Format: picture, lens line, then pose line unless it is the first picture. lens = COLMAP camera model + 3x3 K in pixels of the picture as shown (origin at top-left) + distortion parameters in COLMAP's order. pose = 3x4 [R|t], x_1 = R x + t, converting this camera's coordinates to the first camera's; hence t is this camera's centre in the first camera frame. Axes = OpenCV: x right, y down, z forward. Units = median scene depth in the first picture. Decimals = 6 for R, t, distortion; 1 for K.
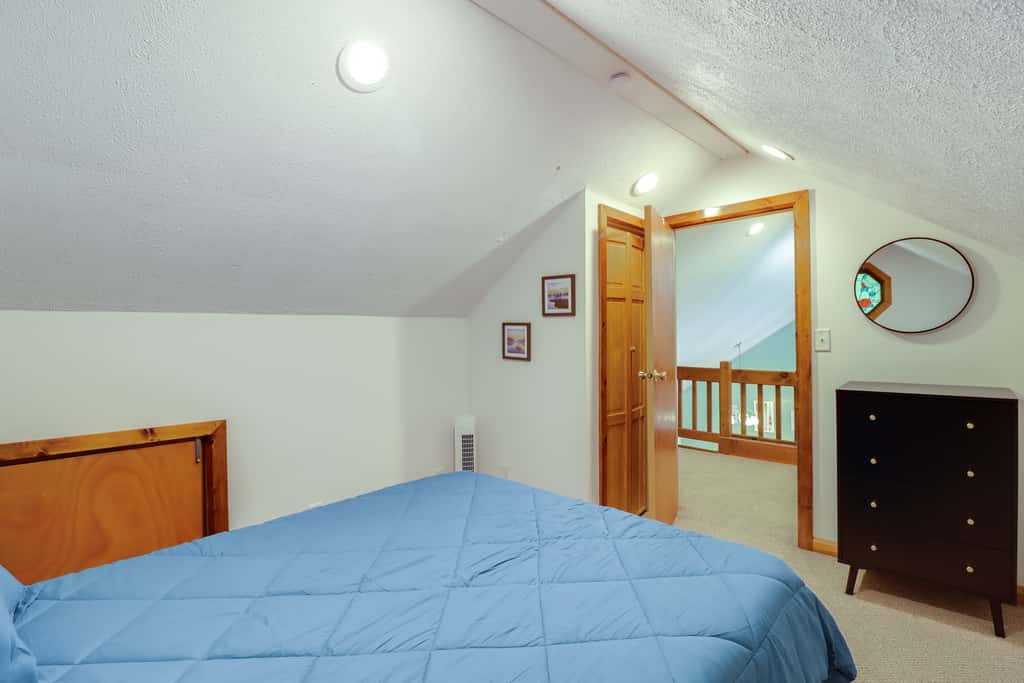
lens RADIAL K [[501.7, 0, 512.0], [0, 501.7, 341.5], [0, 0, 1]] dist [0.002799, 0.000289]
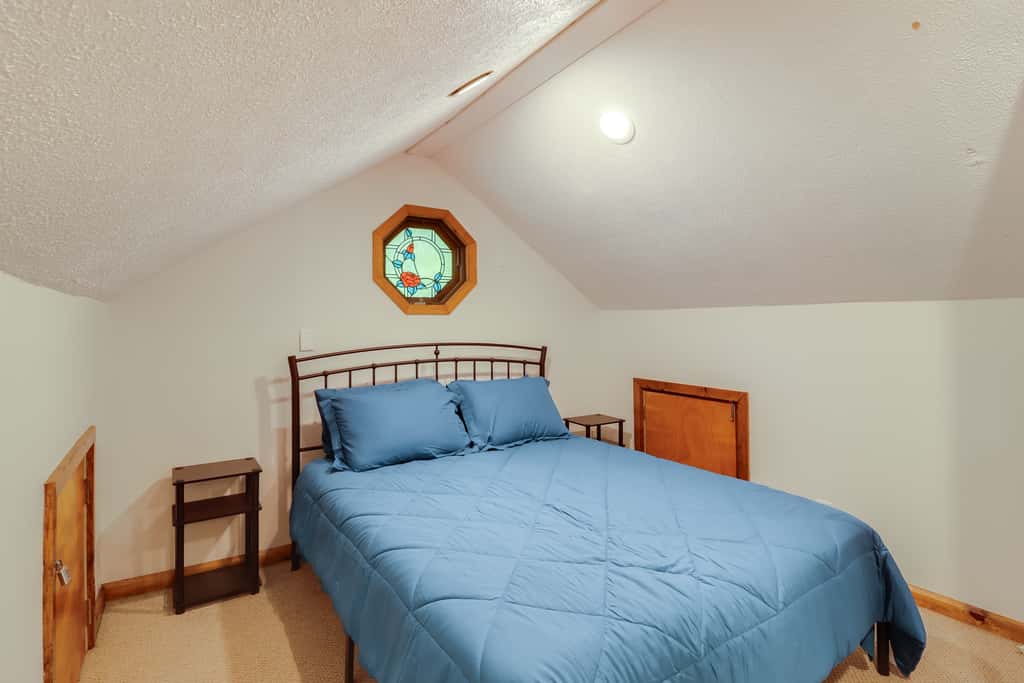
lens RADIAL K [[475.4, 0, 512.6], [0, 475.4, 321.9], [0, 0, 1]] dist [-0.000124, -0.000013]
pose [[-0.239281, 0.004977, -0.970938, 0.747645], [0.004136, 0.999983, 0.004106, -0.028507], [0.970942, -0.003033, -0.239298, 0.741670]]
